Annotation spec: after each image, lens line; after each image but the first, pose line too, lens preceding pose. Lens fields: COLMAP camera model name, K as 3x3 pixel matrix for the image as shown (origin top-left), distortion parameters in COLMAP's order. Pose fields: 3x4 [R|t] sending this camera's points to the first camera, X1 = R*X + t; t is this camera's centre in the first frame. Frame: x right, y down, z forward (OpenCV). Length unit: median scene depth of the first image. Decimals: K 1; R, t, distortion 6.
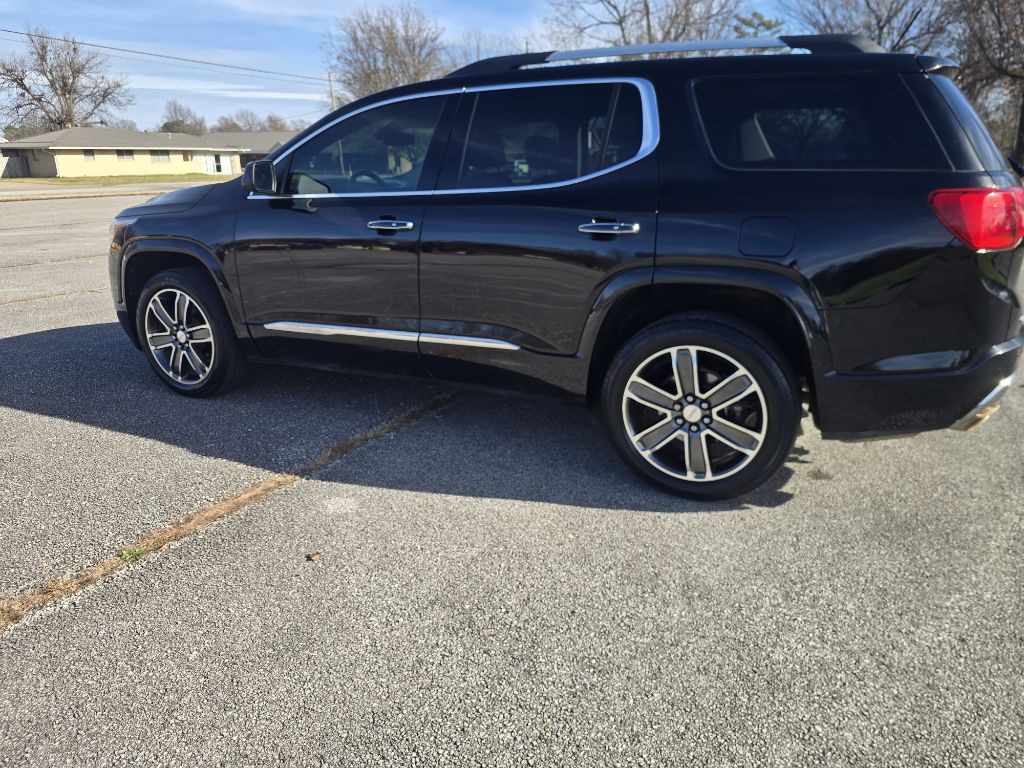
lens RADIAL K [[696.2, 0, 509.8], [0, 696.2, 382.9], [0, 0, 1]] dist [0.052121, -0.045829]
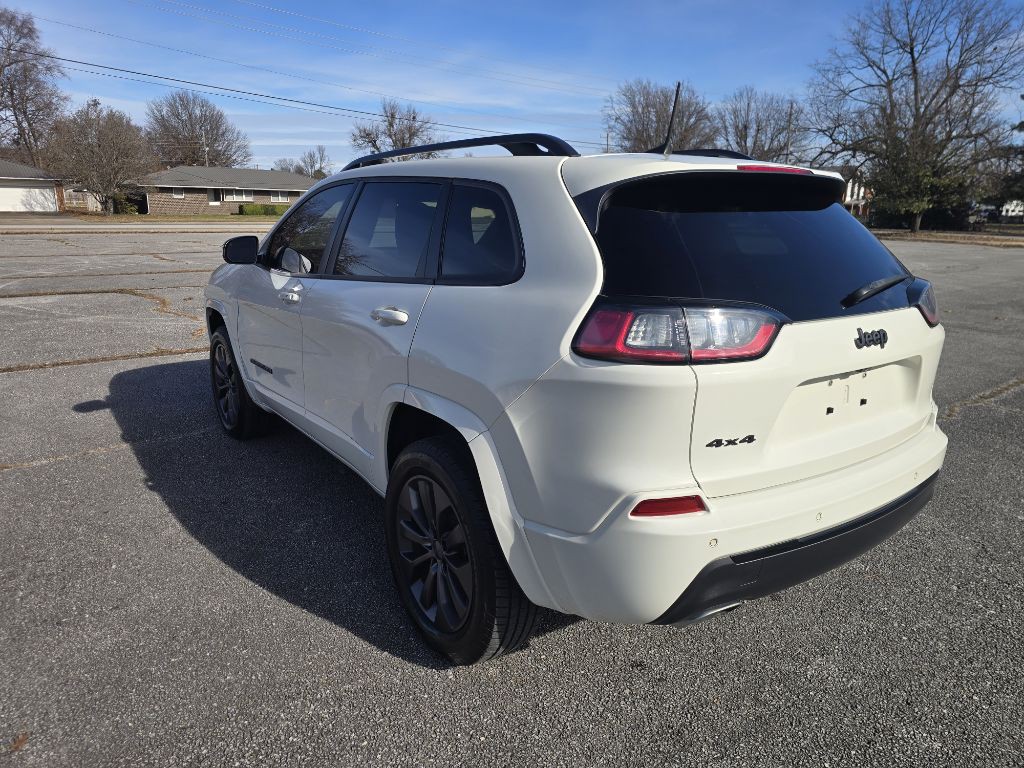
lens RADIAL K [[697.0, 0, 516.4], [0, 697.0, 365.2], [0, 0, 1]] dist [0.067544, -0.049140]
pose [[0.939946, 0.099618, -0.326461, 0.025283], [-0.126731, 0.989947, -0.062806, 0.040421], [0.316923, 0.100407, 0.943122, -0.140484]]
